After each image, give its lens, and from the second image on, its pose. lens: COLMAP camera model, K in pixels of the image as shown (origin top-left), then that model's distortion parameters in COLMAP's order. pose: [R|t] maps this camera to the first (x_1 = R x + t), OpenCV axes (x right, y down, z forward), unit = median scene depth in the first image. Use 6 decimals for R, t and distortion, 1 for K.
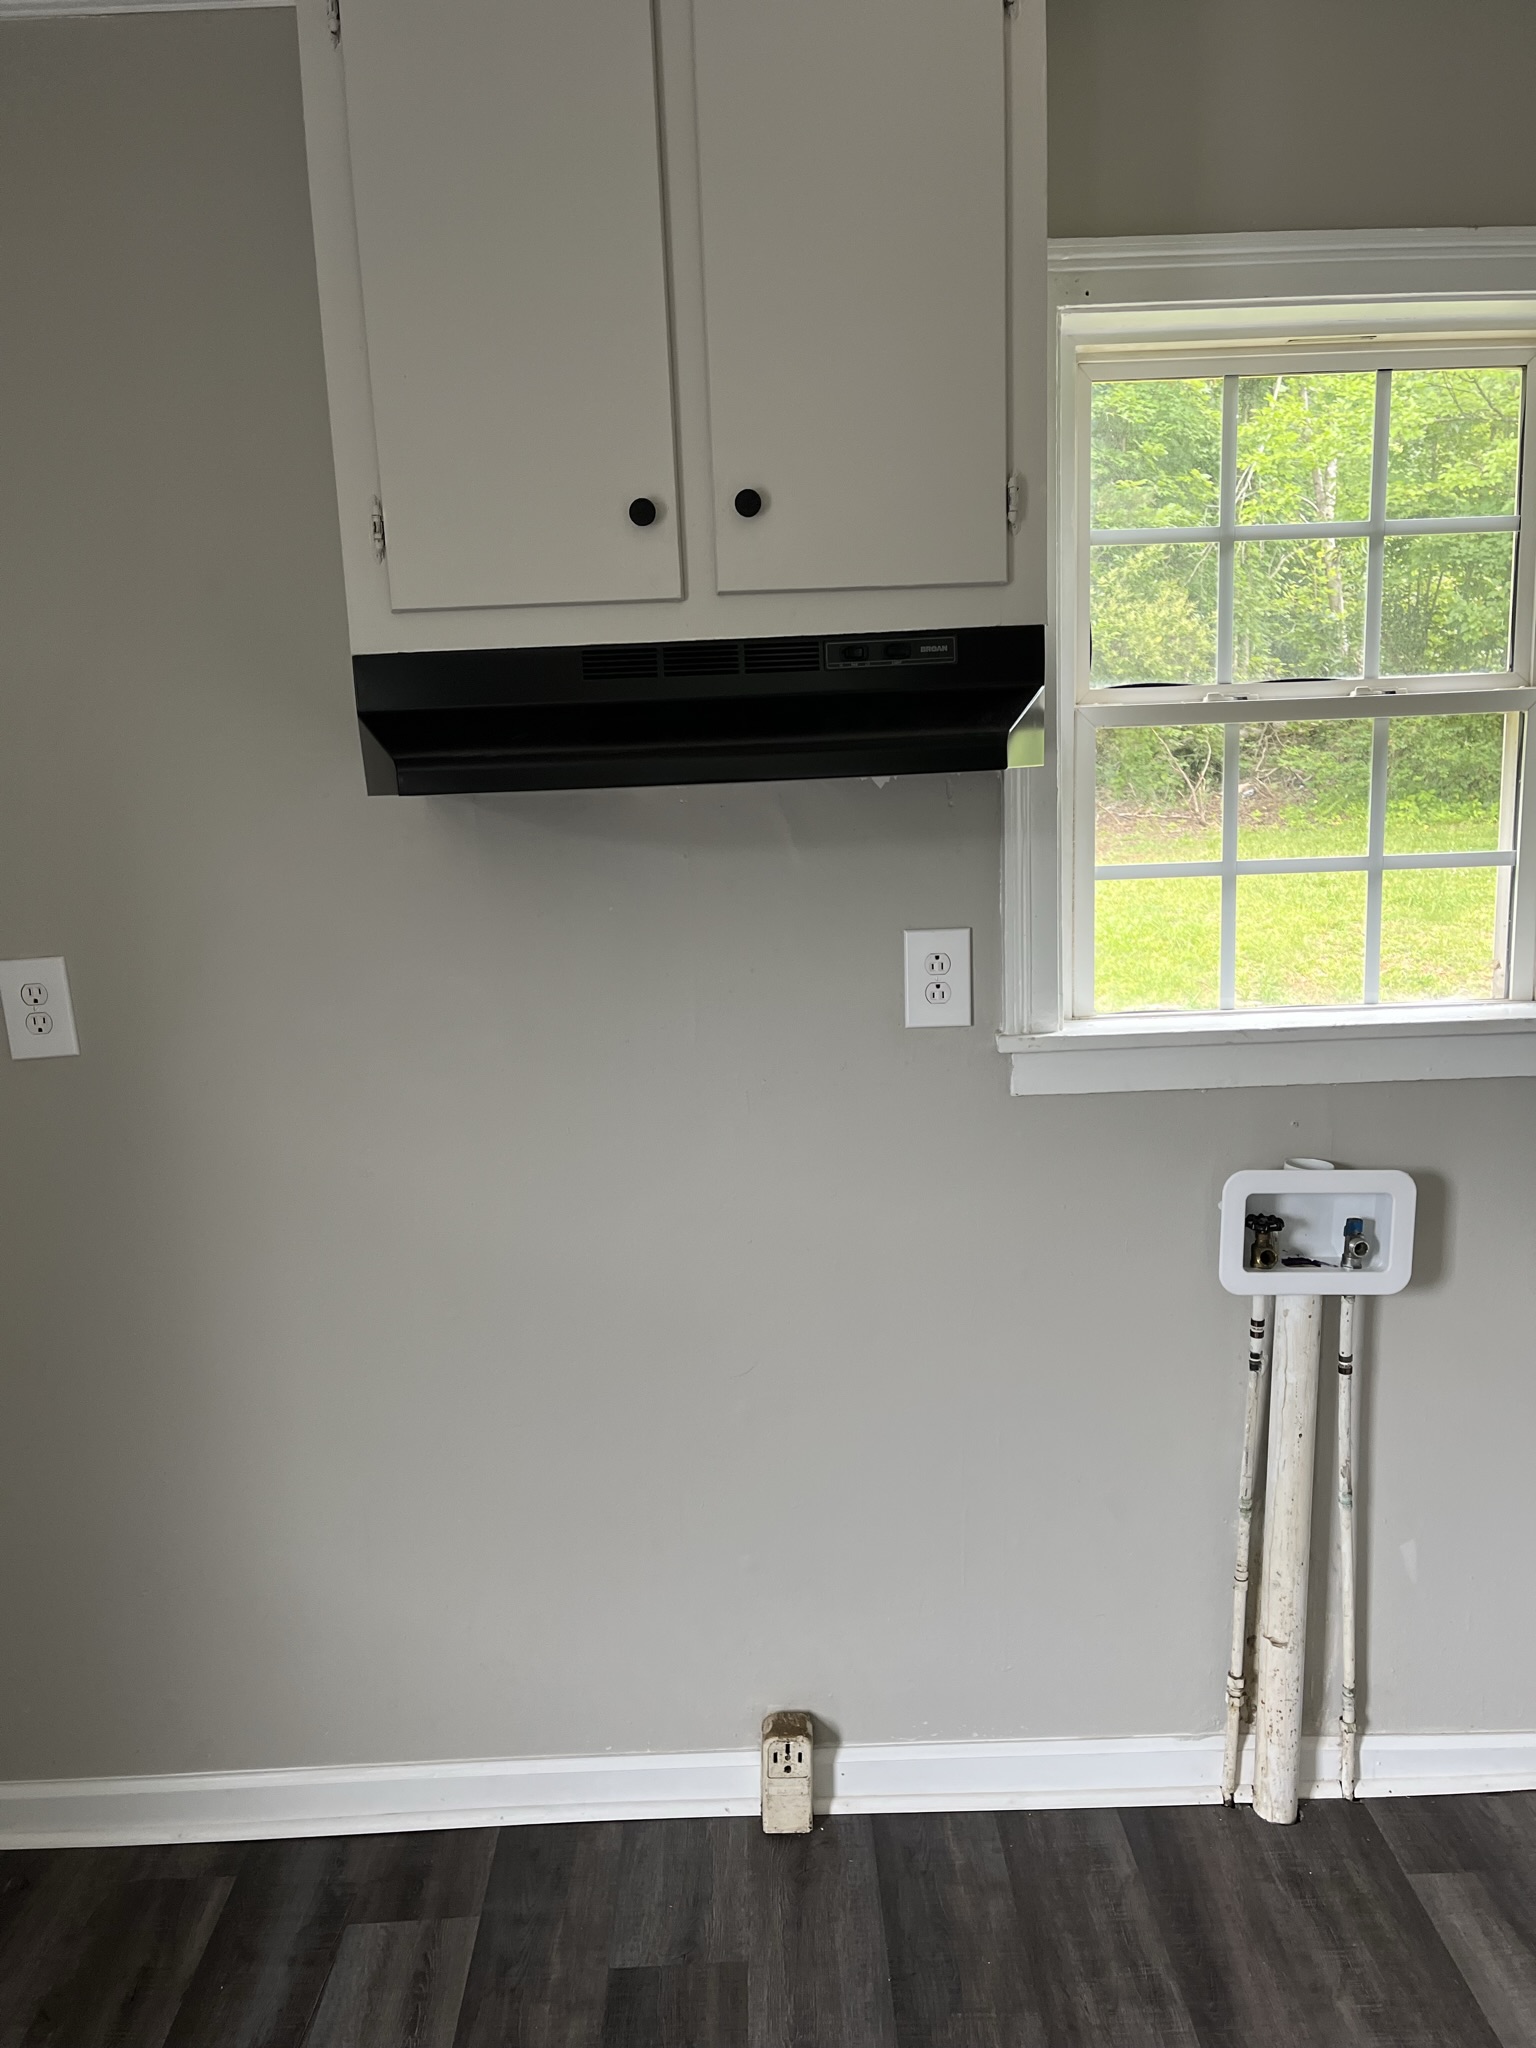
lens RADIAL K [[1469.1, 0, 768.0], [0, 1469.1, 1024.0], [0, 0, 1]] dist [0.074098, -0.059931]
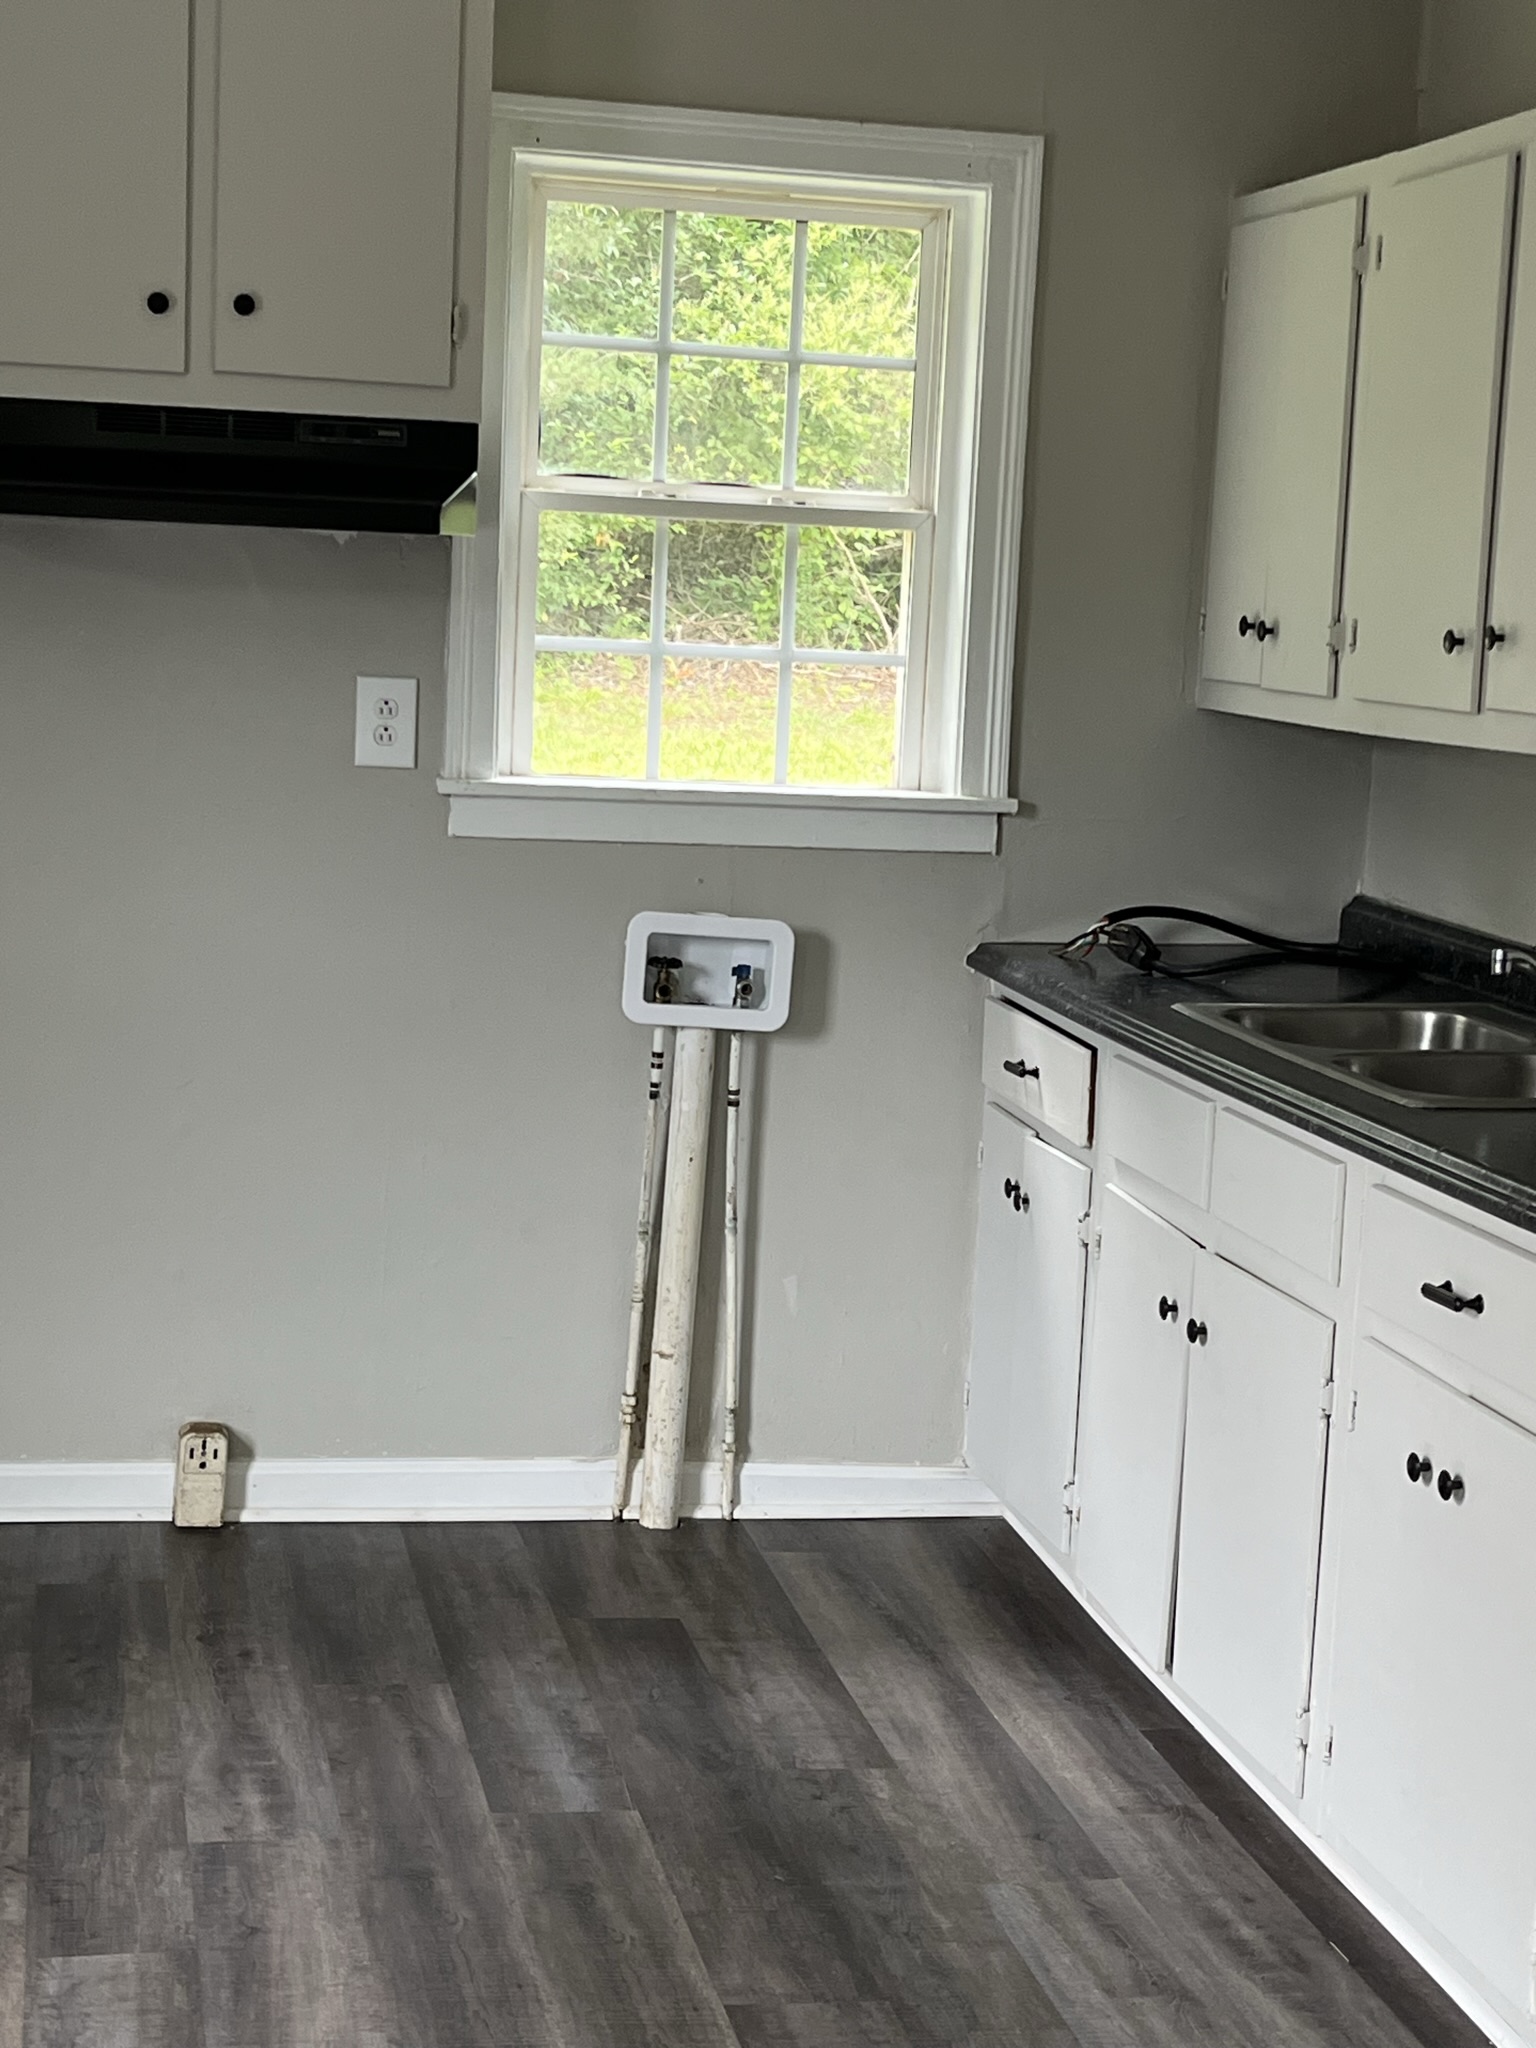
lens RADIAL K [[3241.7, 0, 768.0], [0, 3241.7, 1024.0], [0, 0, 1]] dist [0.223461, -0.834188]
pose [[0.976386, 0.053896, 0.209204, -0.099816], [-0.047246, 0.998210, -0.036657, 0.260994], [-0.210806, 0.025908, 0.977185, -1.388078]]
